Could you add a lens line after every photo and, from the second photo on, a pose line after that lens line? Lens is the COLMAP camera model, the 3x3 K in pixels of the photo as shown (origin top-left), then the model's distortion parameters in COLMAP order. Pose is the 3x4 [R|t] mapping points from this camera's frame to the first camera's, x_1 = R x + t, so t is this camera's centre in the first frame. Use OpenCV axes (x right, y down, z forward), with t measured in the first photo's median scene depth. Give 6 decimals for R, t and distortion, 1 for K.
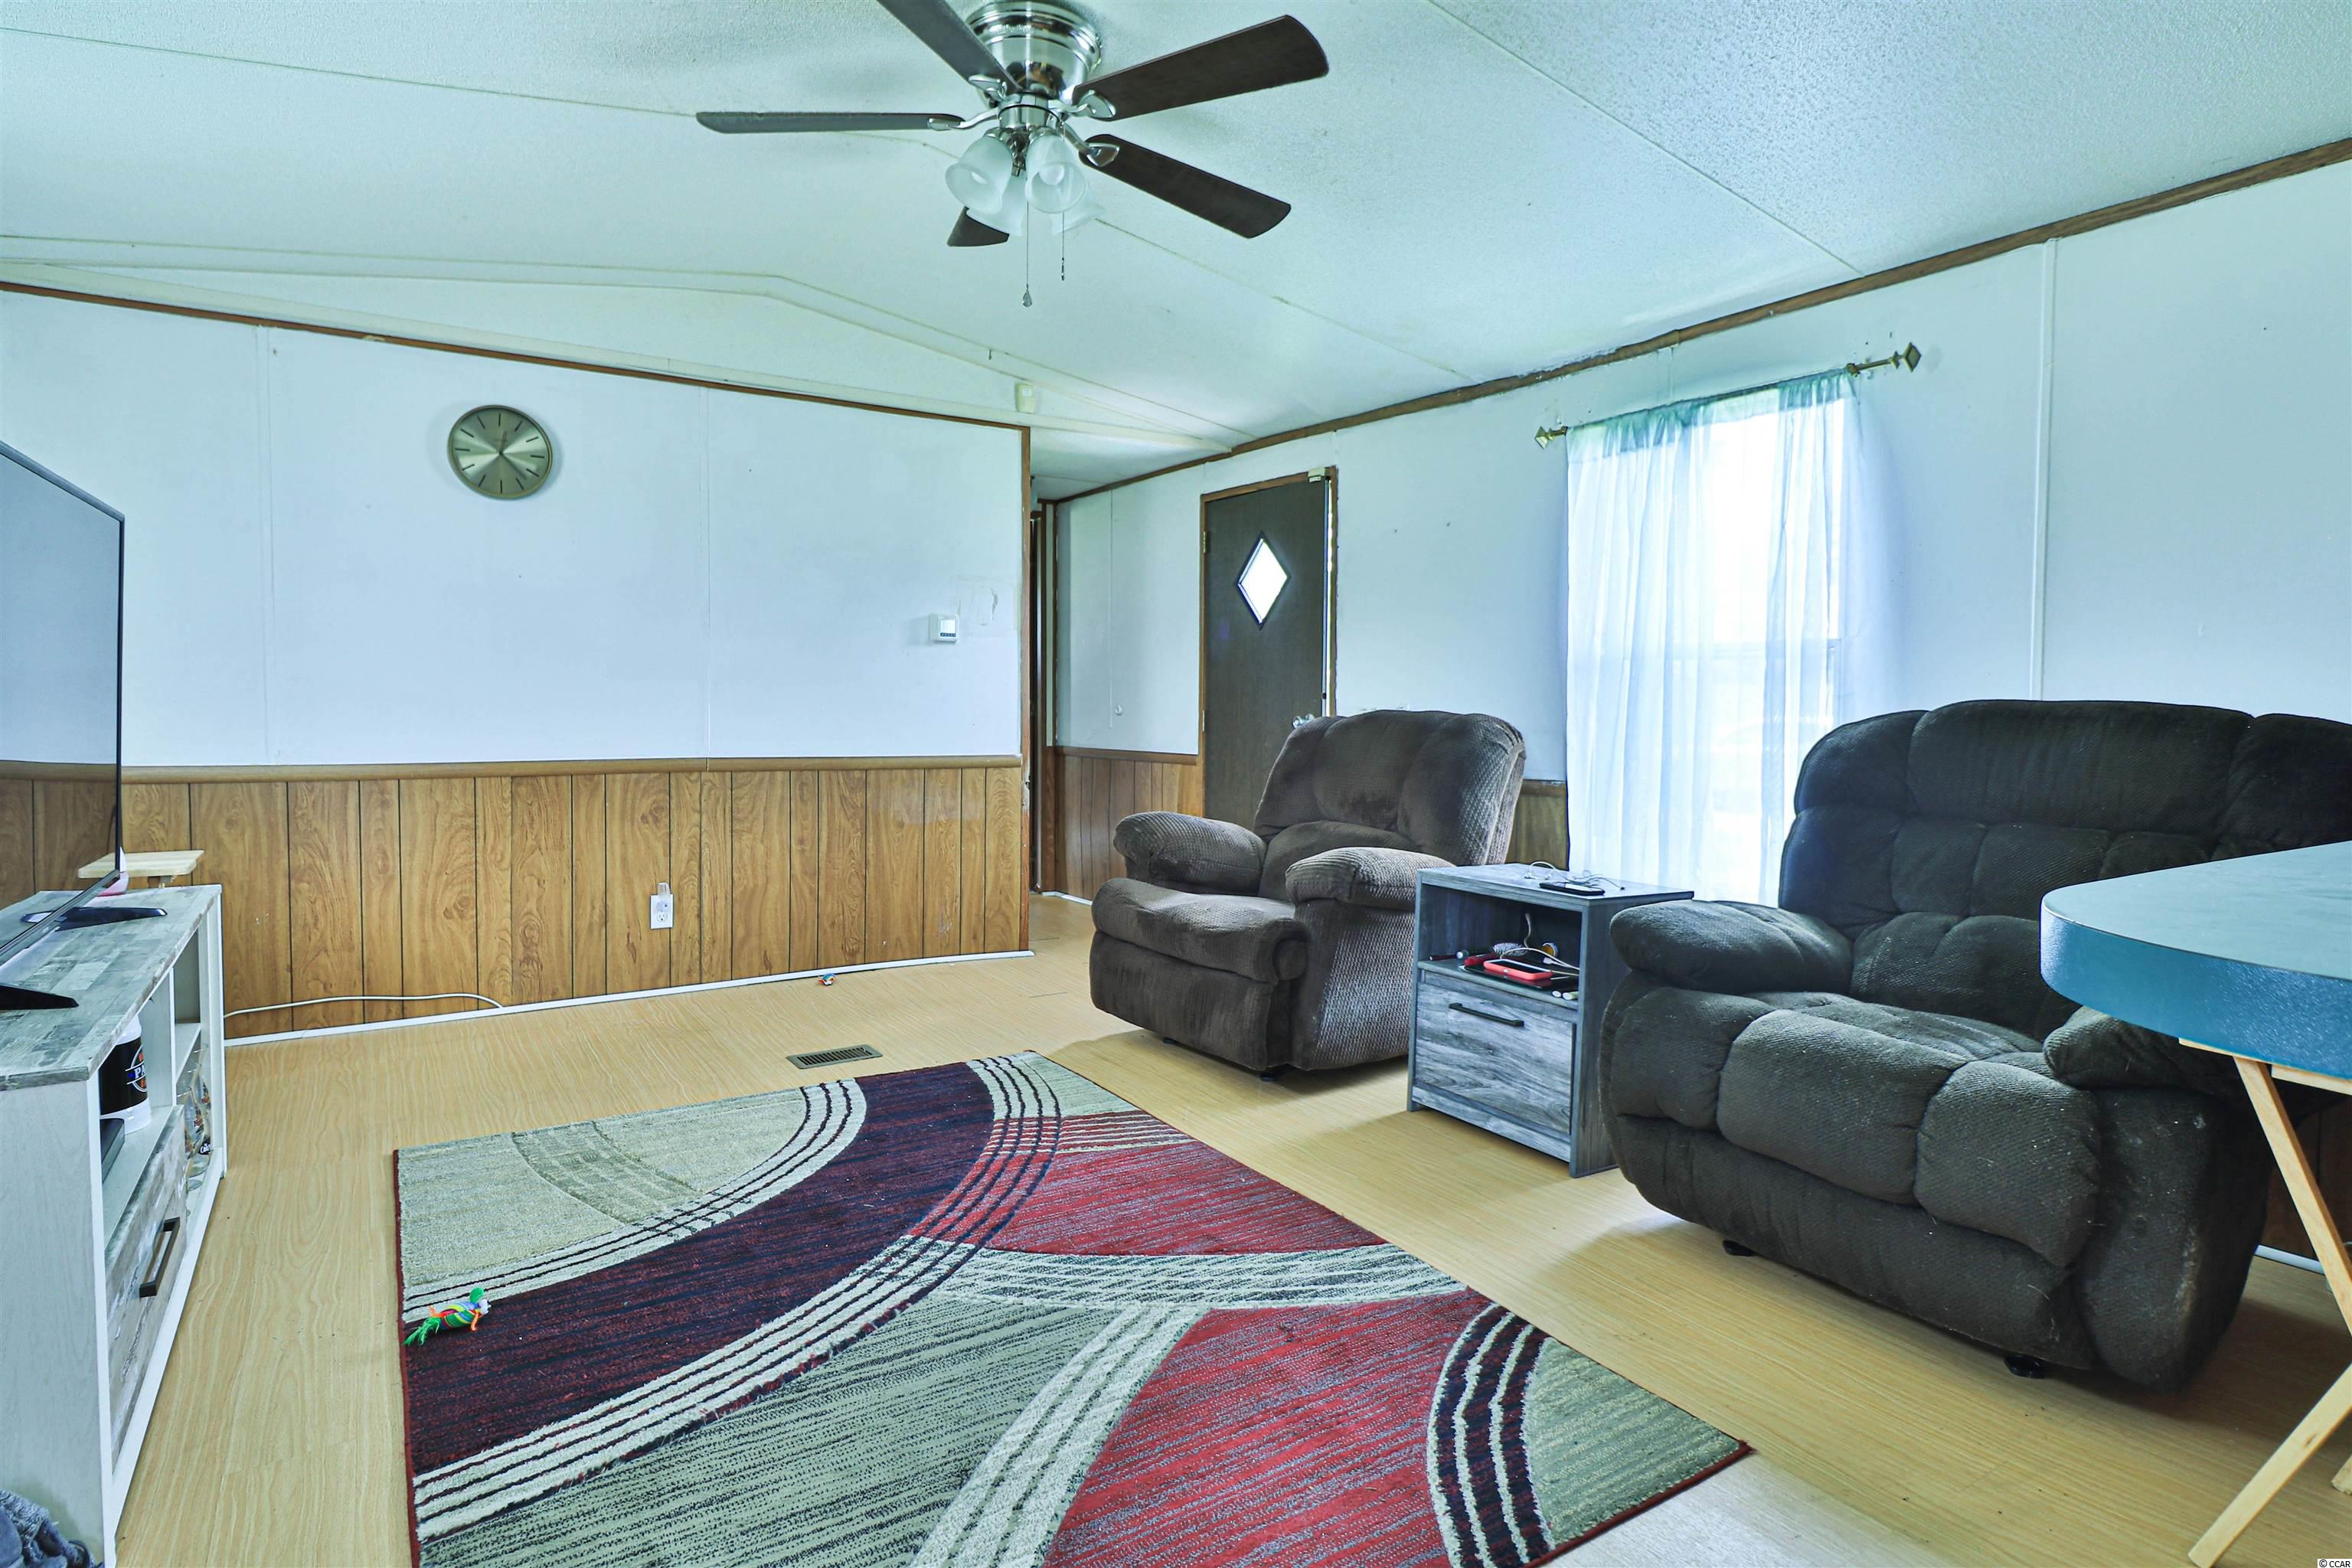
lens RADIAL K [[1232.3, 0, 1187.4], [0, 1232.3, 762.8], [0, 0, 1]] dist [-0.000076, -0.001658]
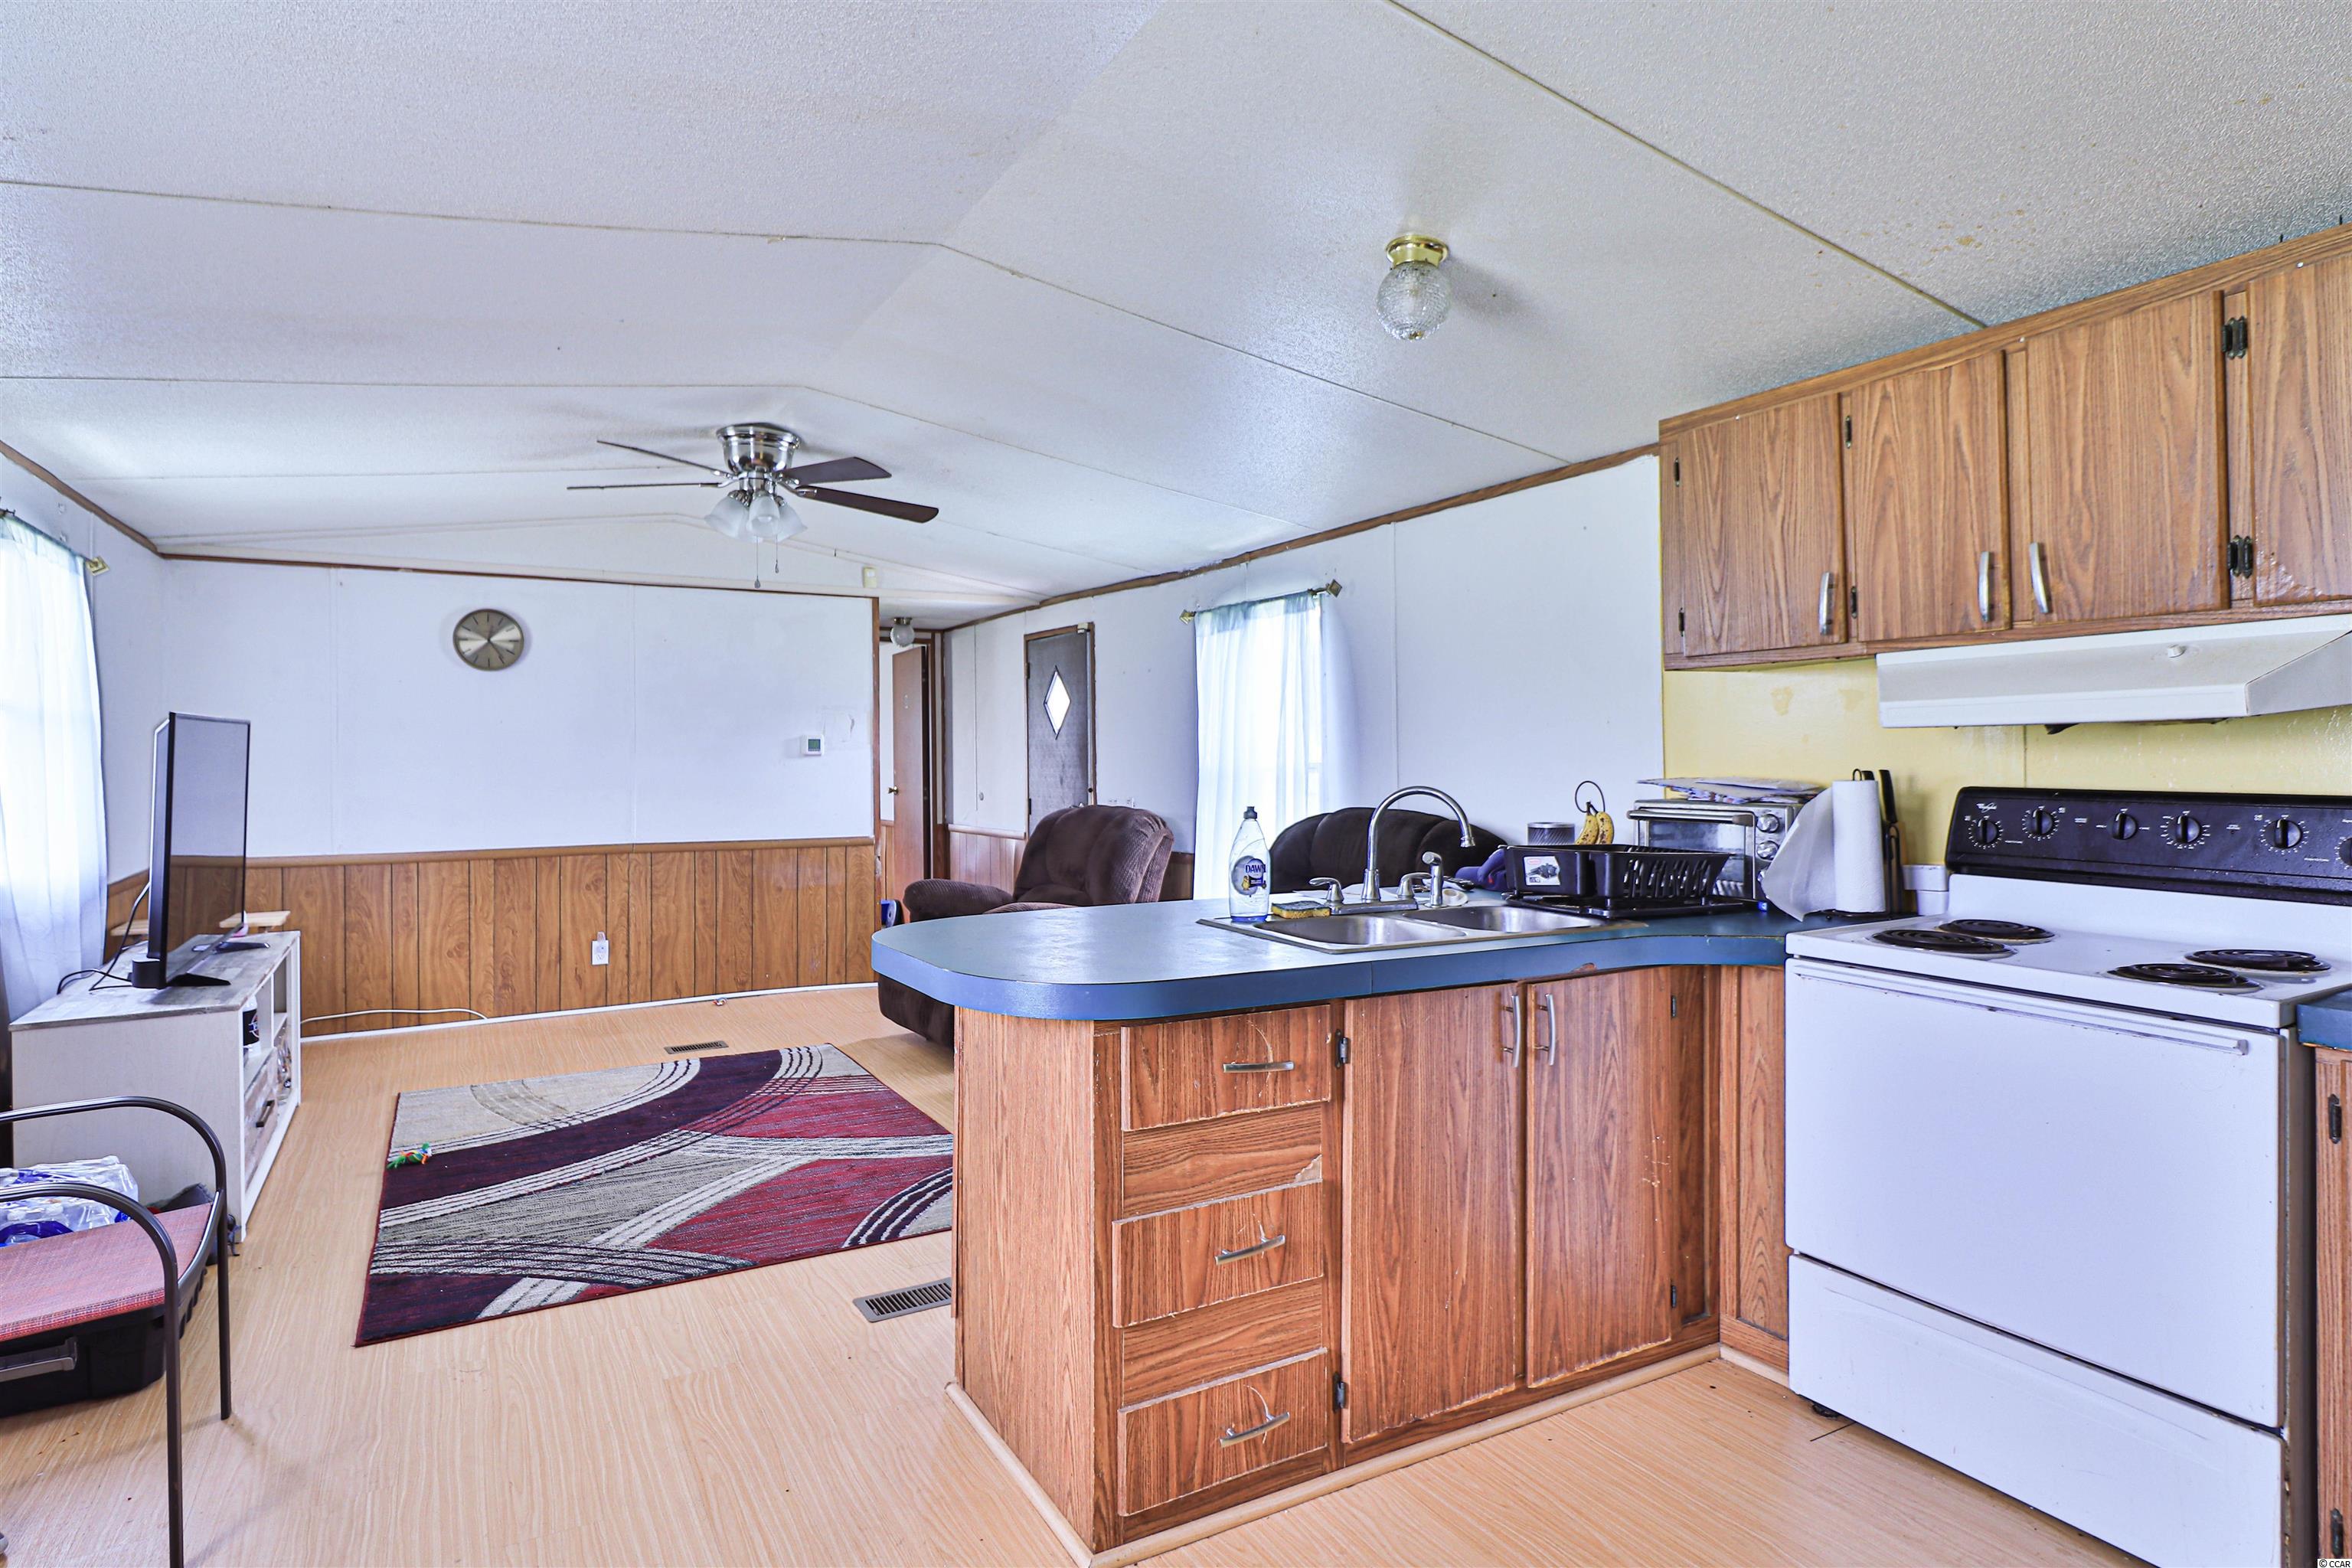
lens RADIAL K [[1232.3, 0, 1177.1], [0, 1232.3, 762.2], [0, 0, 1]] dist [-0.000076, -0.001658]
pose [[0.998590, -0.015638, -0.050729, 0.366883], [0.013308, 0.998855, -0.045943, -0.028312], [0.051389, 0.045203, 0.997655, -0.459794]]
